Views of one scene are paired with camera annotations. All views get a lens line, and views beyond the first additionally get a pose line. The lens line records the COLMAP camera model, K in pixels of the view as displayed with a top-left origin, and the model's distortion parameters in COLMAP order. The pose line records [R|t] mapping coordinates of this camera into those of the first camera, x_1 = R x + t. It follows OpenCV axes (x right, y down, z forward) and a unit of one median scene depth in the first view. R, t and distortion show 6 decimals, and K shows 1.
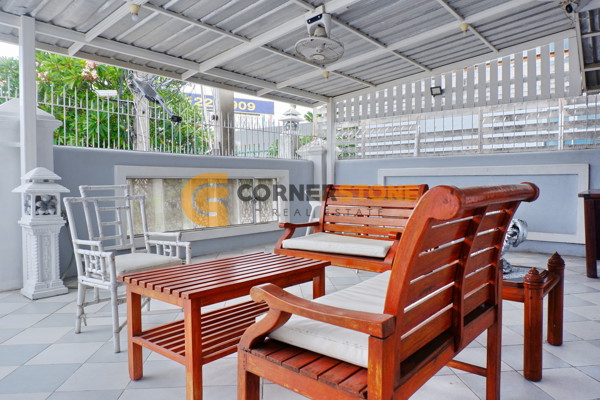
lens RADIAL K [[418.8, 0, 305.9], [0, 418.8, 201.9], [0, 0, 1]] dist [-0.045290, 0.029181]
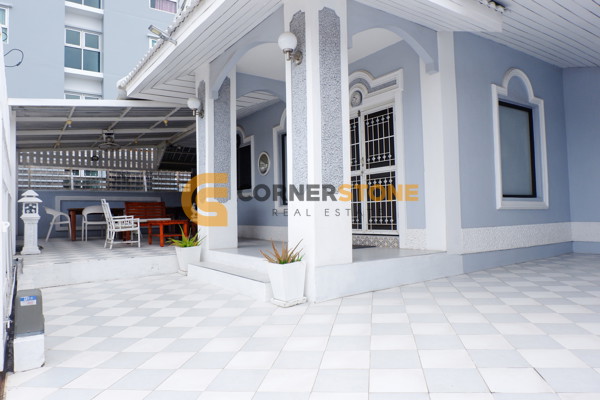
lens RADIAL K [[424.0, 0, 303.7], [0, 424.0, 198.6], [0, 0, 1]] dist [-0.011402, -0.002825]
pose [[0.274466, 0.032105, 0.961061, -1.353248], [0.056316, 0.997190, -0.049395, 0.082771], [-0.959946, 0.067680, 0.271887, -0.498476]]
